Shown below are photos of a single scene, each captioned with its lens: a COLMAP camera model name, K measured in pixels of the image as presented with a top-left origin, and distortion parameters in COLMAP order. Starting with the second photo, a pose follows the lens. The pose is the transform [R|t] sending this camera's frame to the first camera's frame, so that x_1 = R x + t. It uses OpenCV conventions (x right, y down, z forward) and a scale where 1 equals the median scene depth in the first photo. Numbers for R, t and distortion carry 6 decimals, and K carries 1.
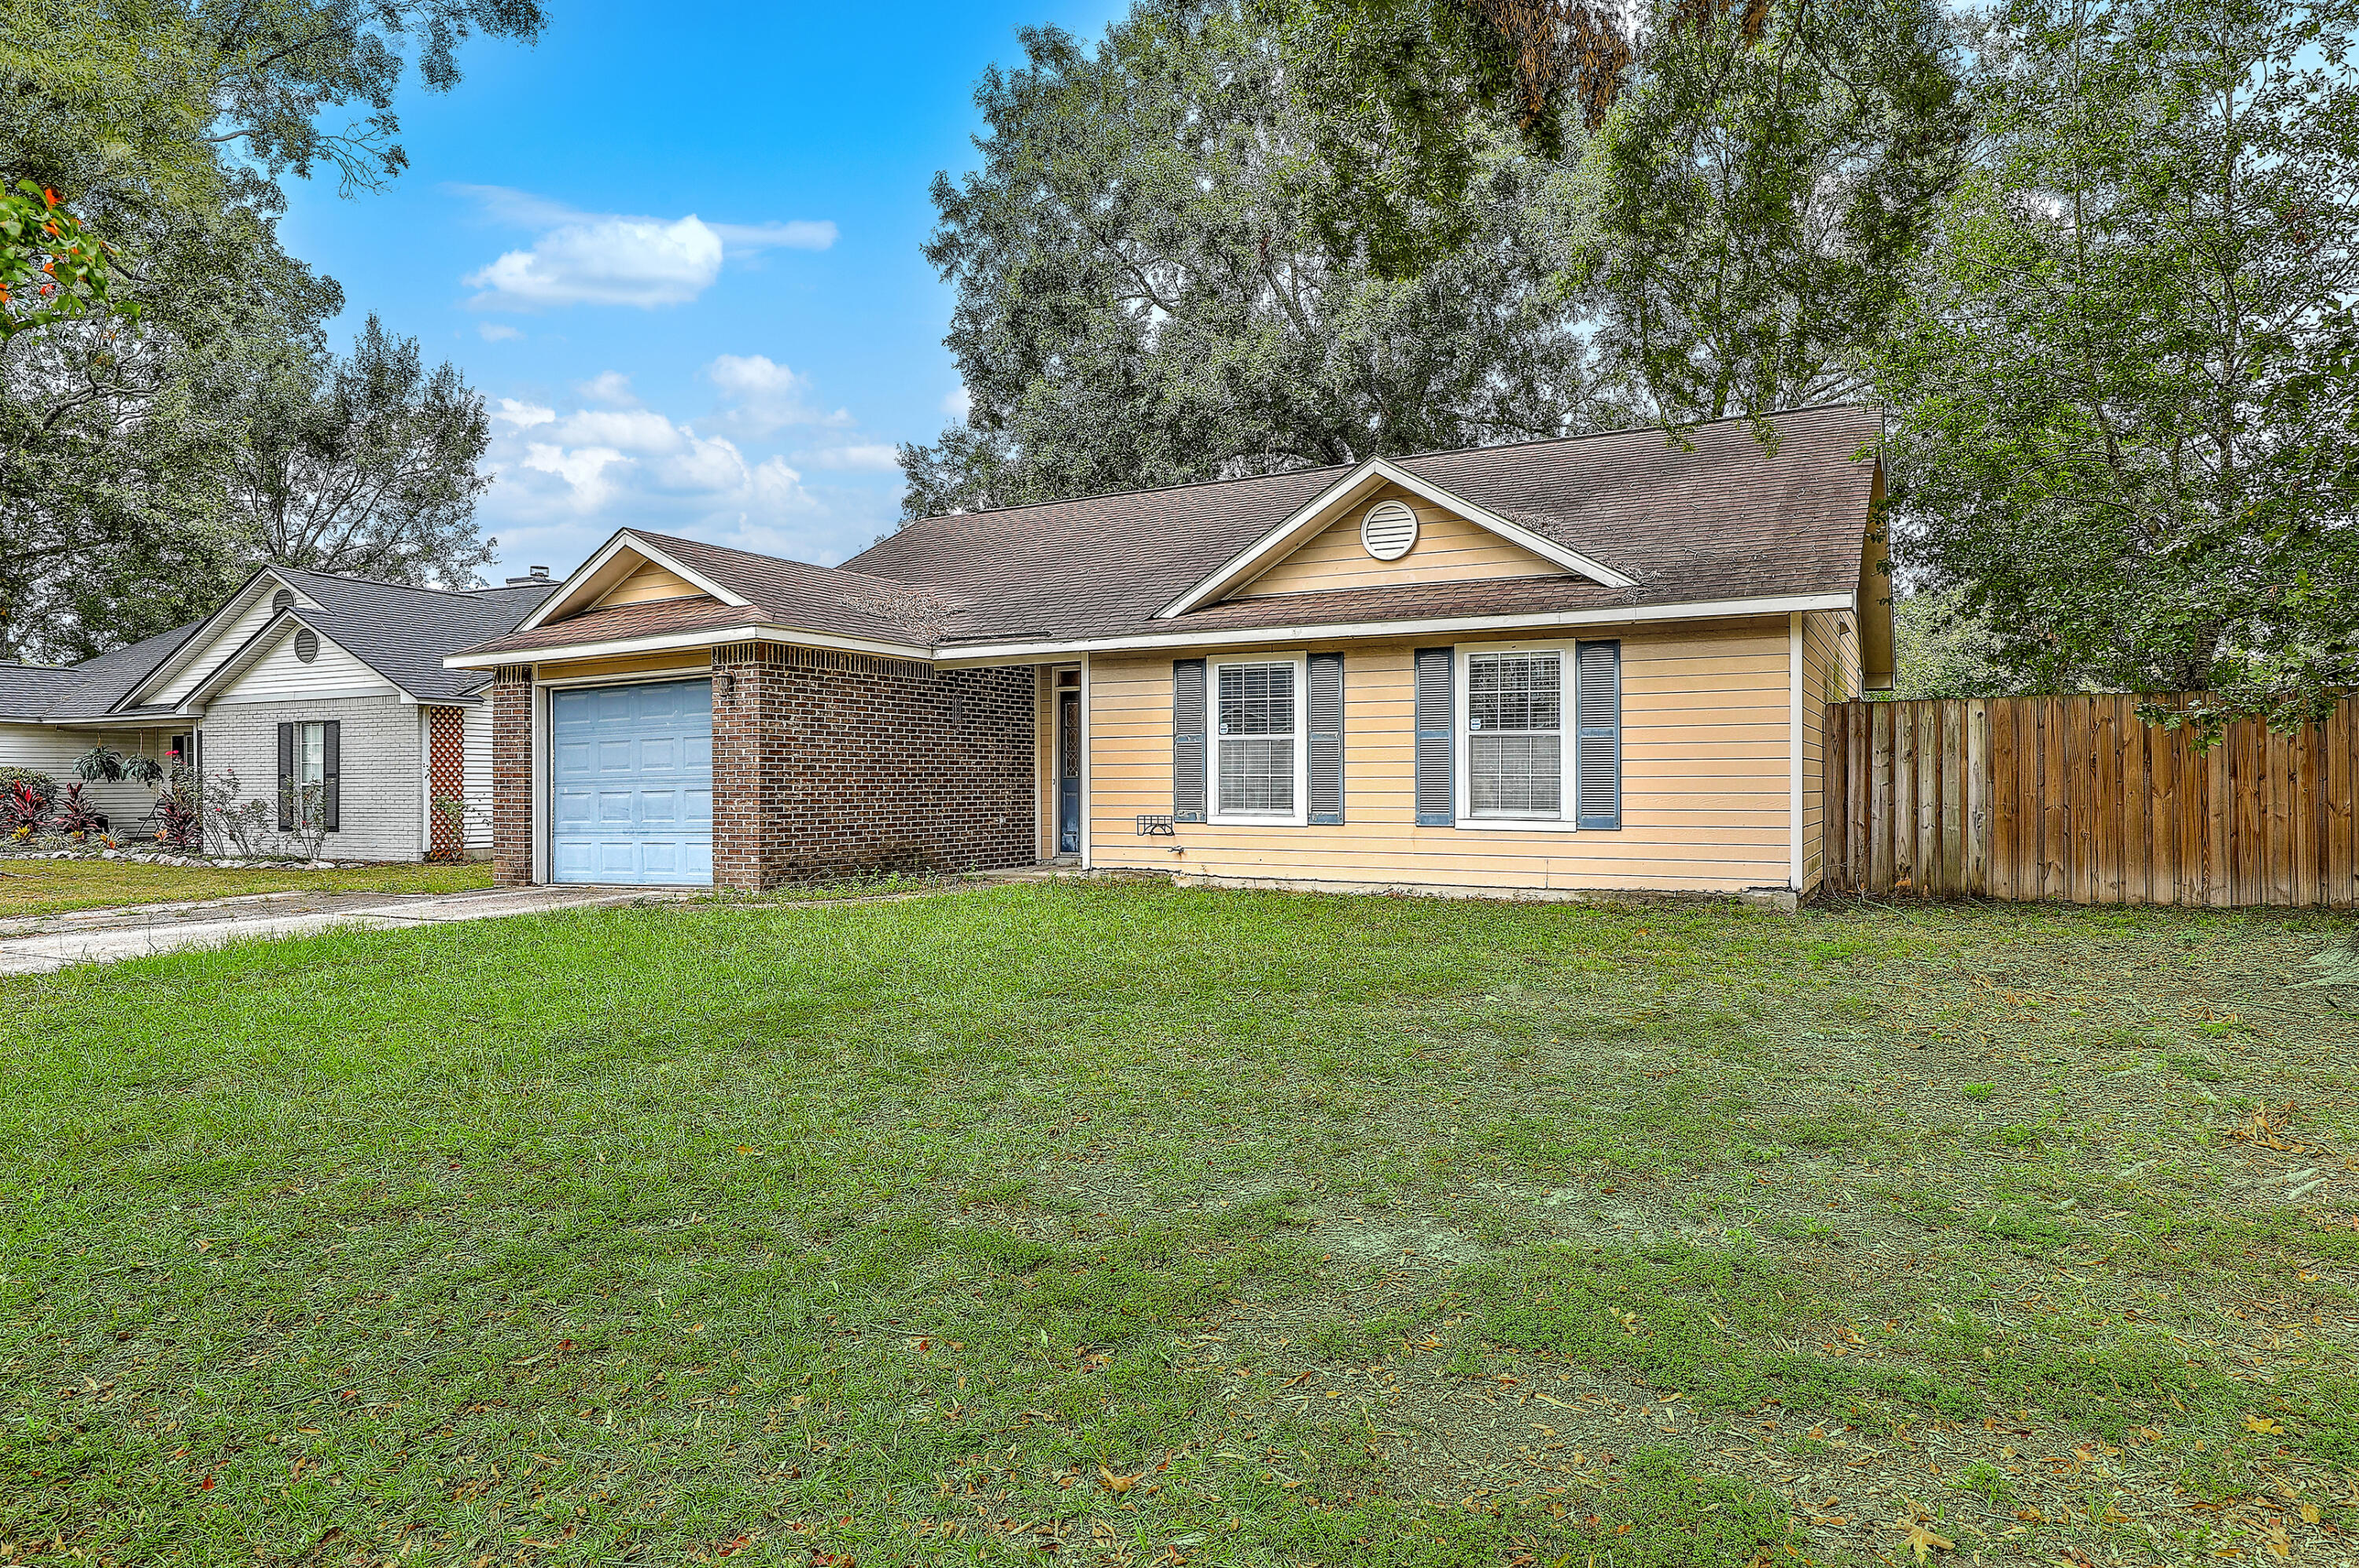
lens RADIAL K [[1411.7, 0, 1175.0], [0, 1411.7, 784.6], [0, 0, 1]] dist [0.007256, 0.000123]
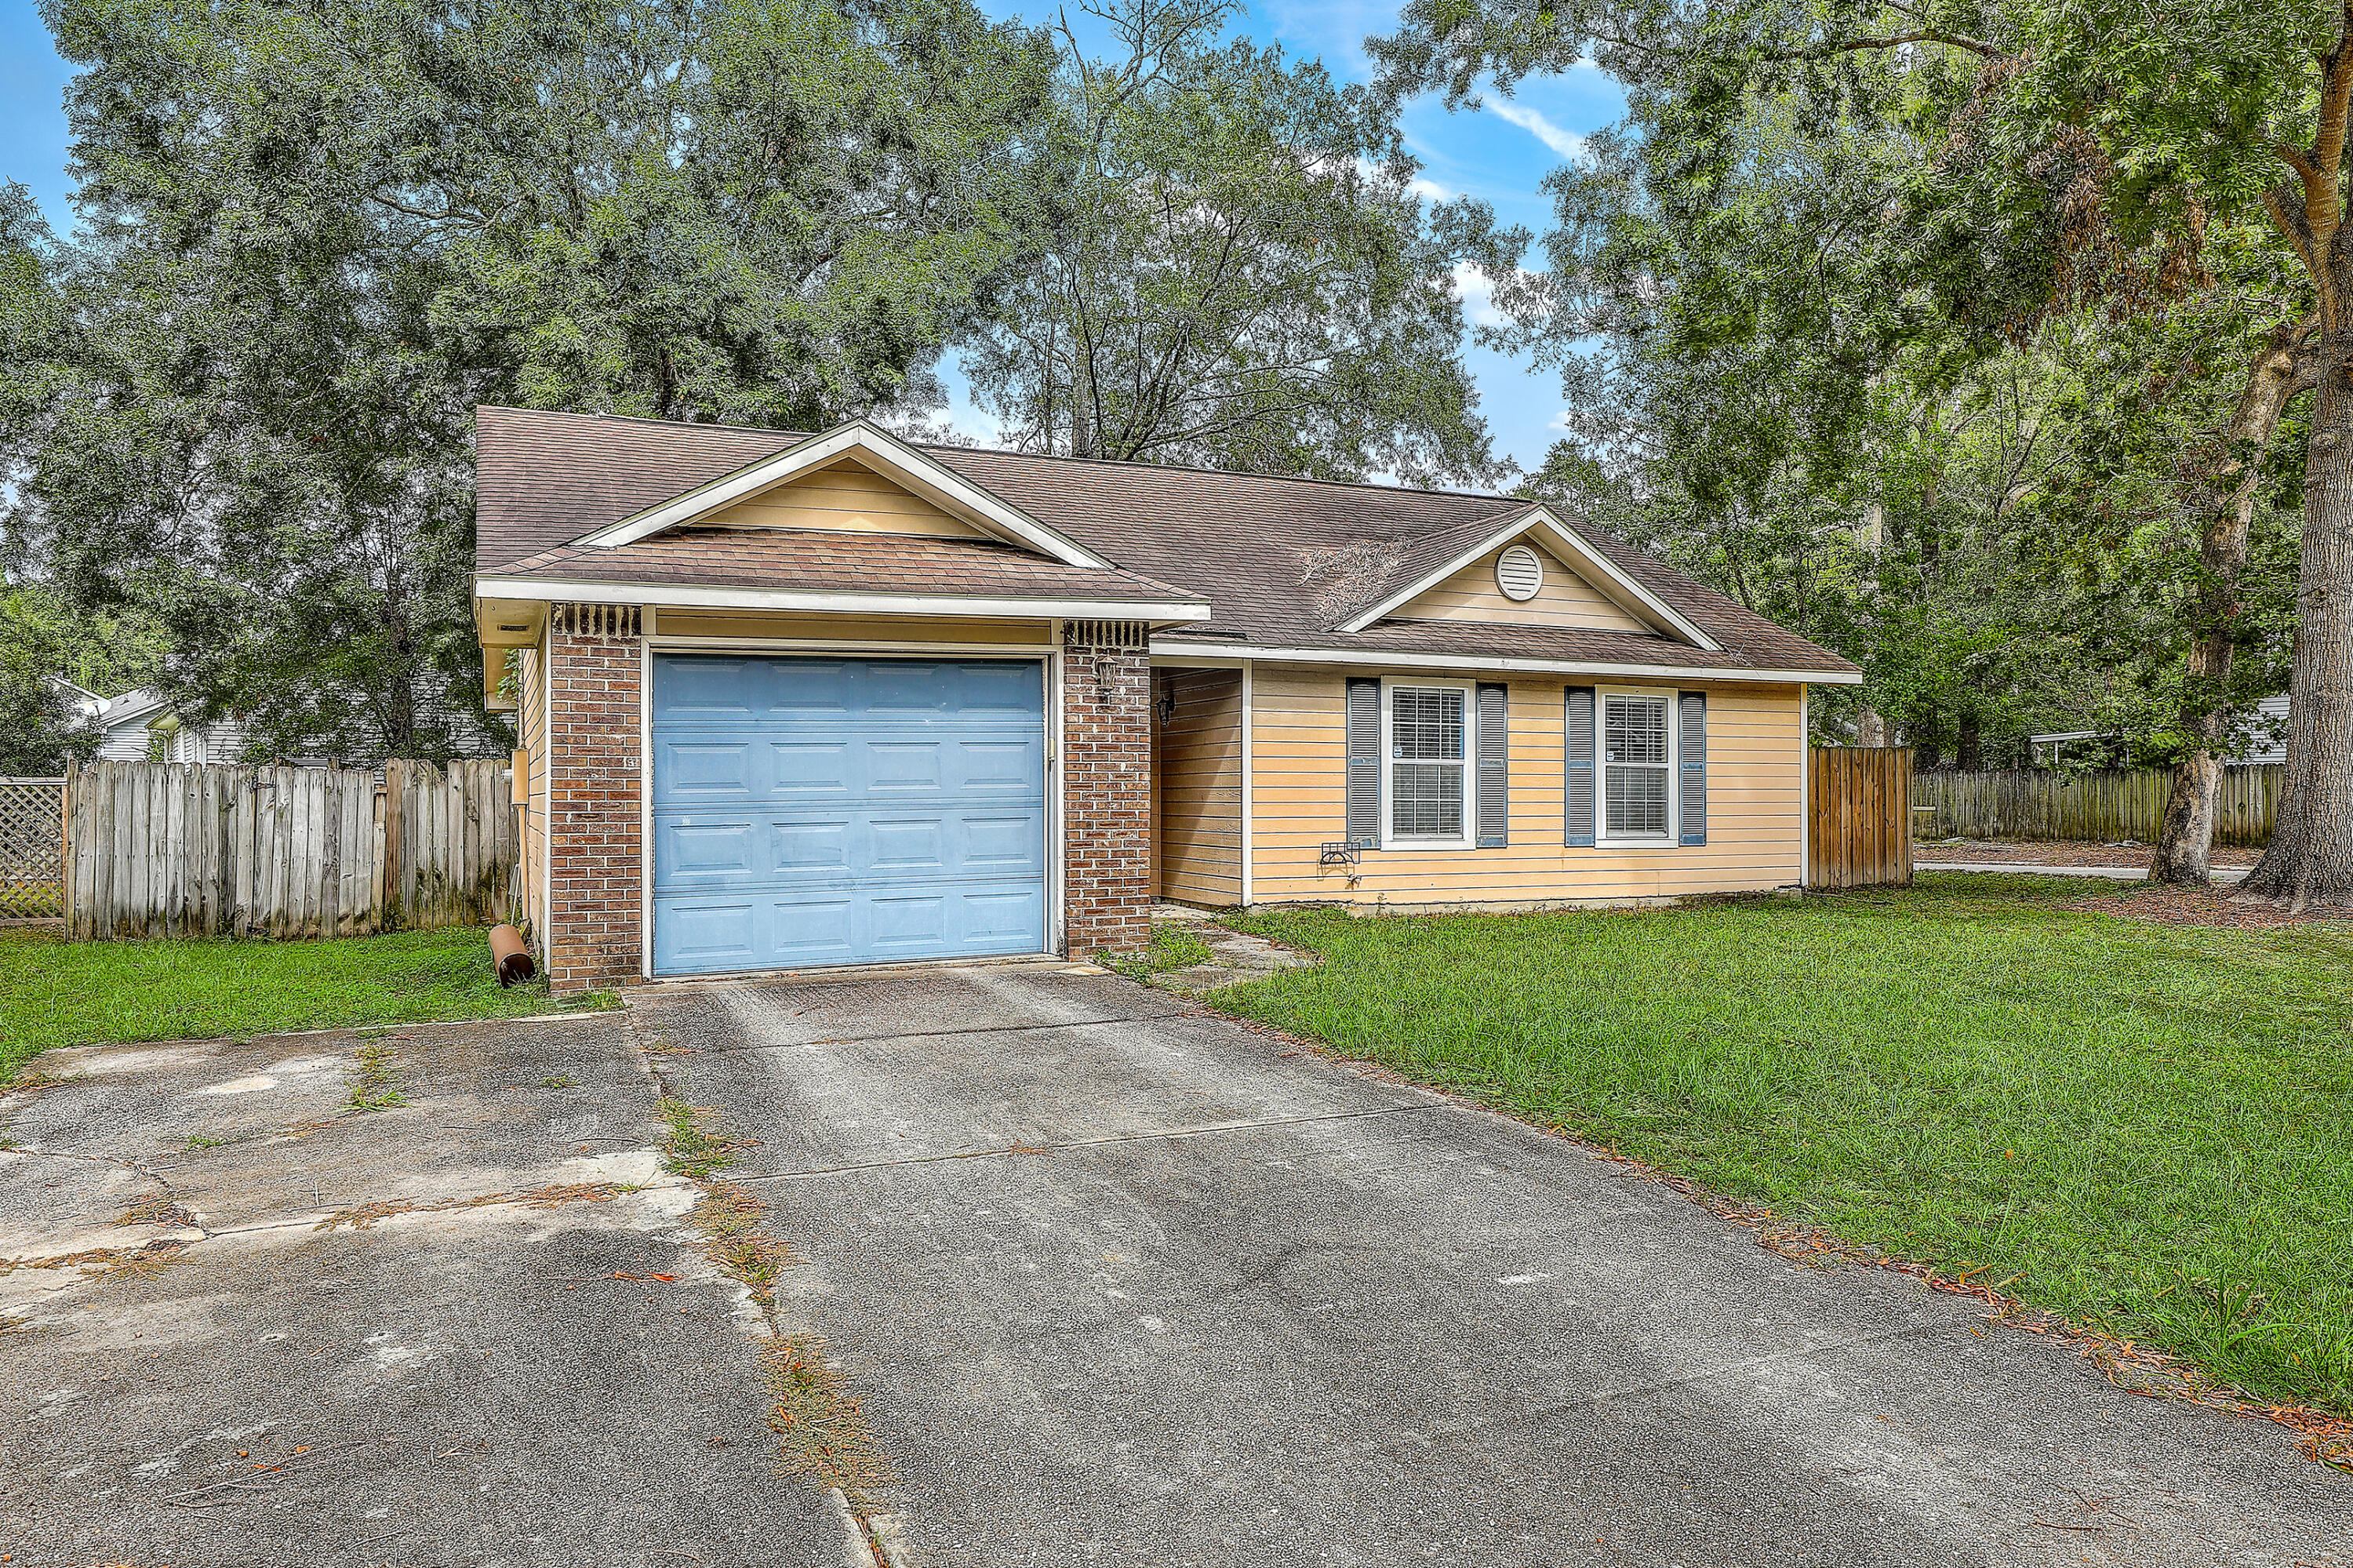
lens RADIAL K [[1588.9, 0, 1183.8], [0, 1588.9, 786.5], [0, 0, 1]] dist [-0.002484, -0.000375]
pose [[0.594339, 0.009821, 0.804155, -0.962700], [0.000474, 0.999921, -0.012562, -0.002224], [-0.804214, 0.007847, 0.594287, 0.478680]]
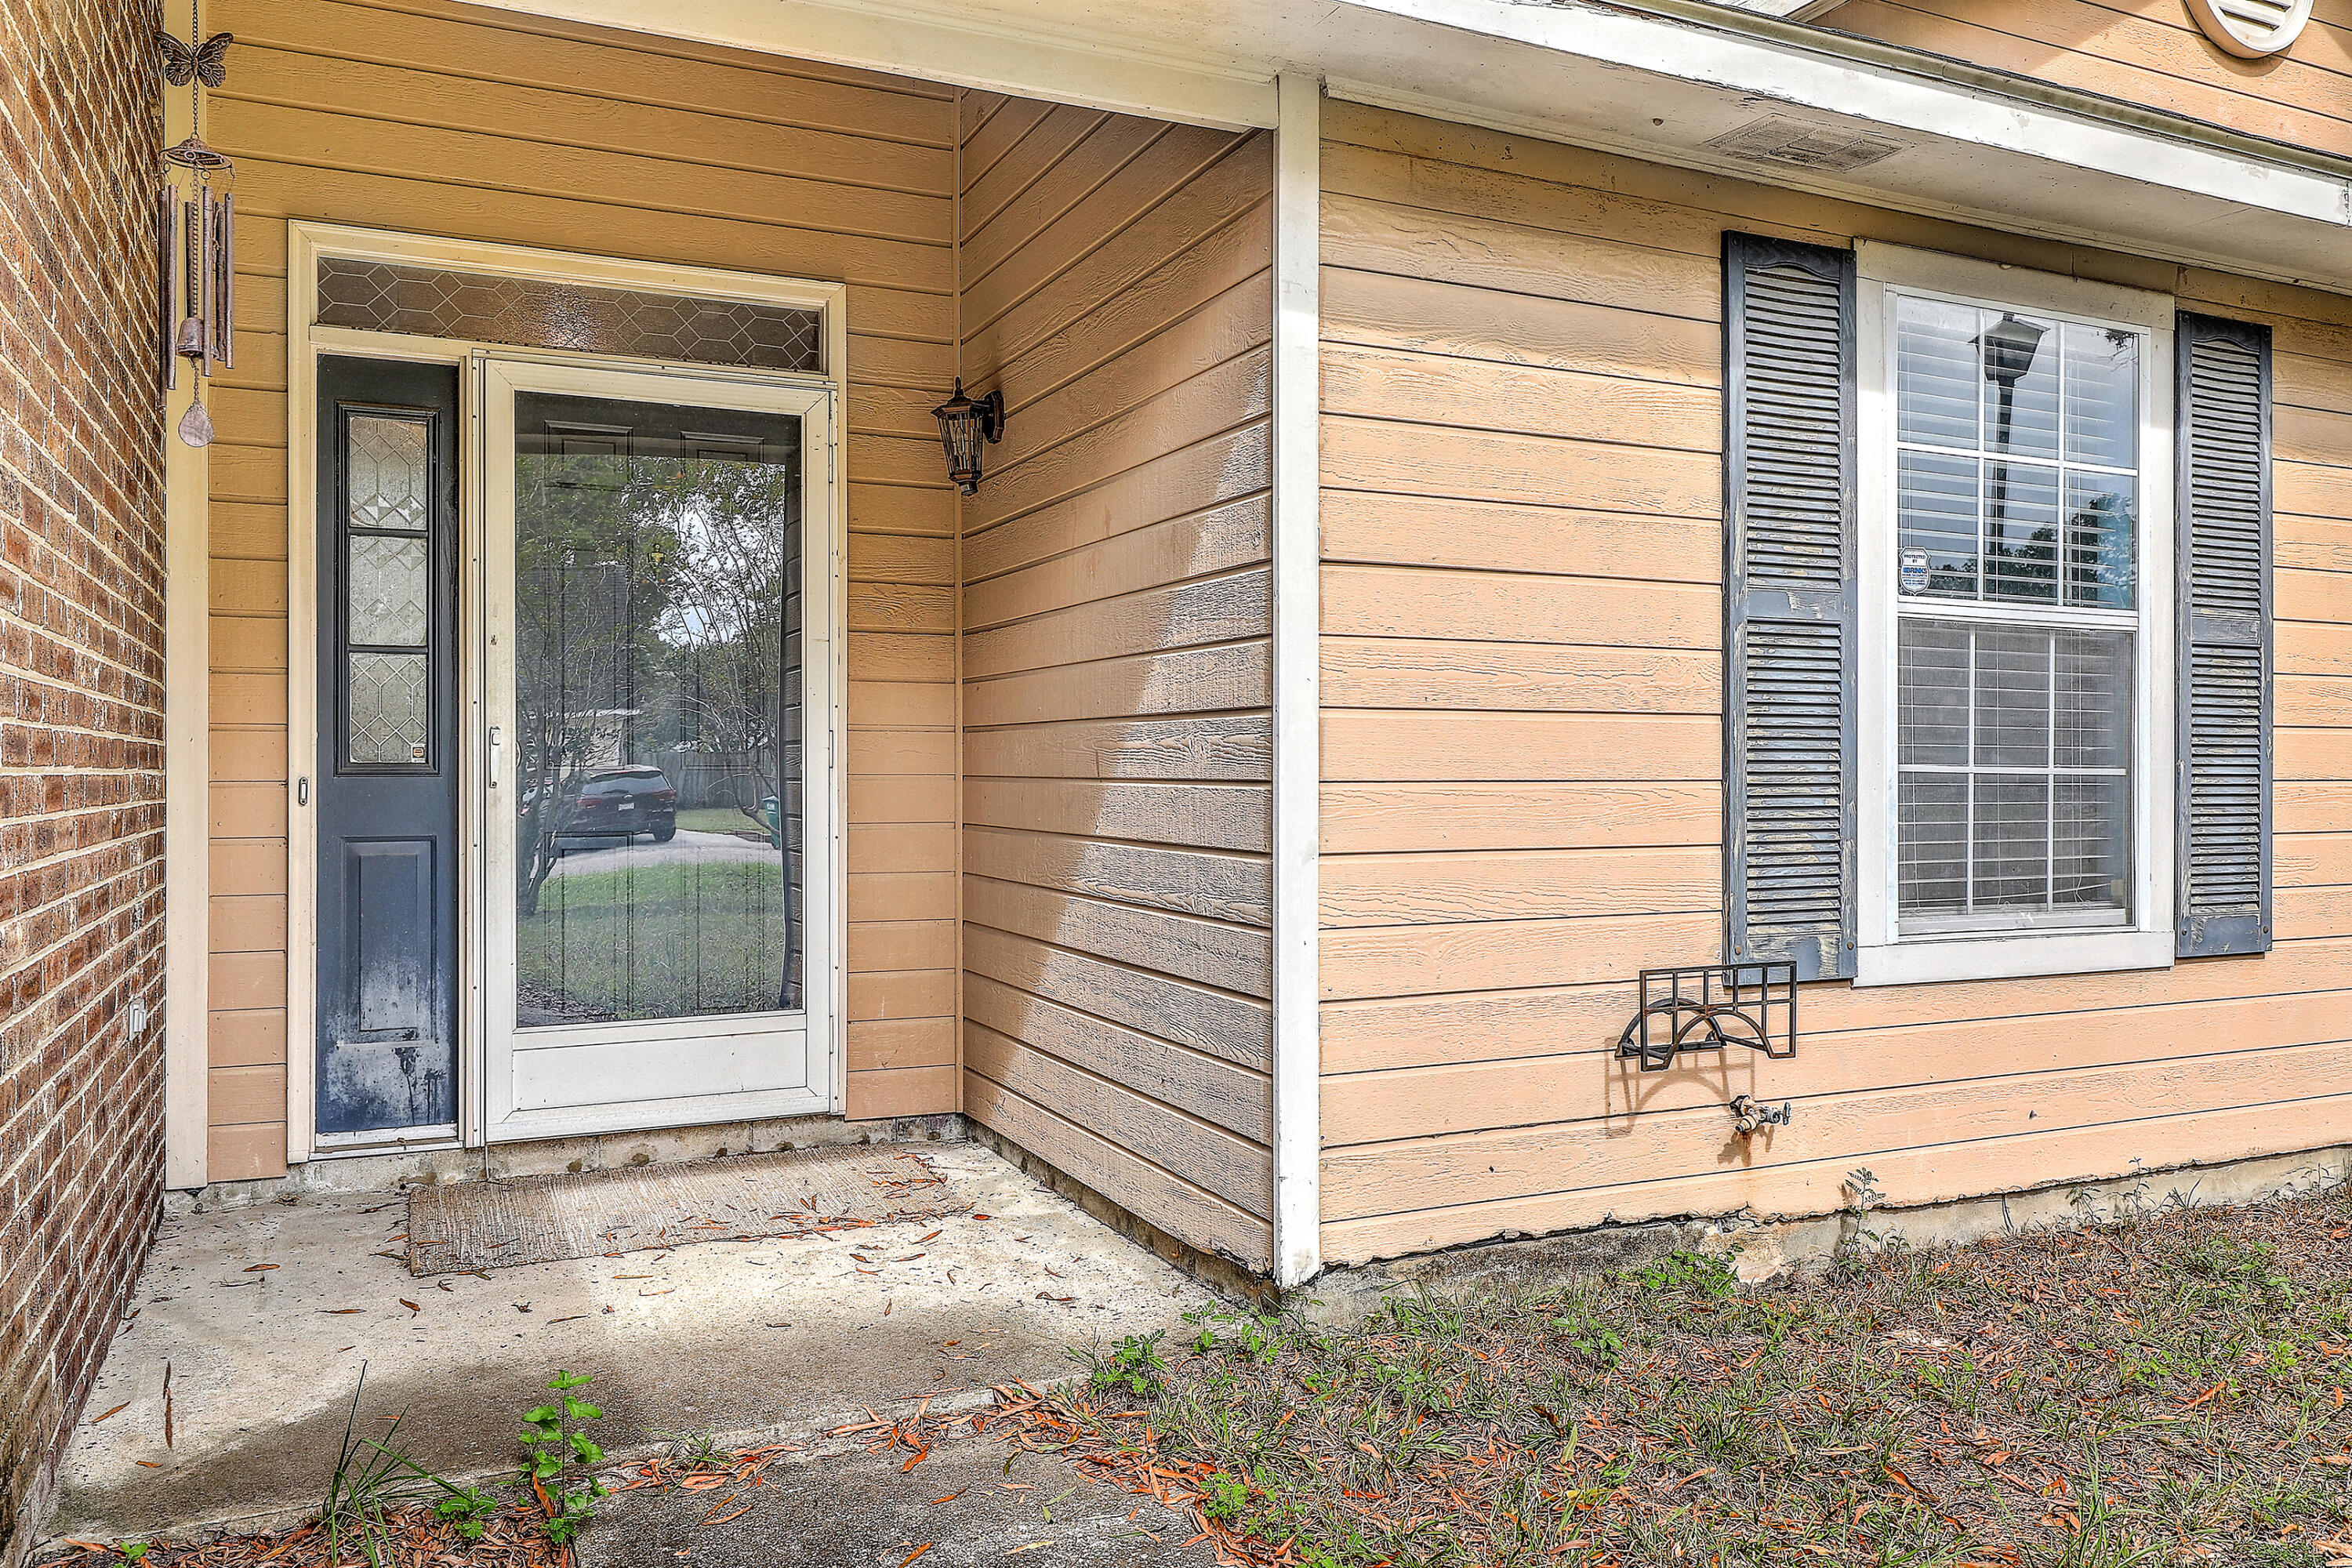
lens RADIAL K [[1766.0, 0, 1169.1], [0, 1766.0, 769.7], [0, 0, 1]] dist [-0.000963, 0.000304]
pose [[0.576968, 0.005037, 0.816751, -0.280479], [-0.000834, 0.999984, -0.005578, -0.005050], [-0.816766, 0.002538, 0.576963, 0.958289]]
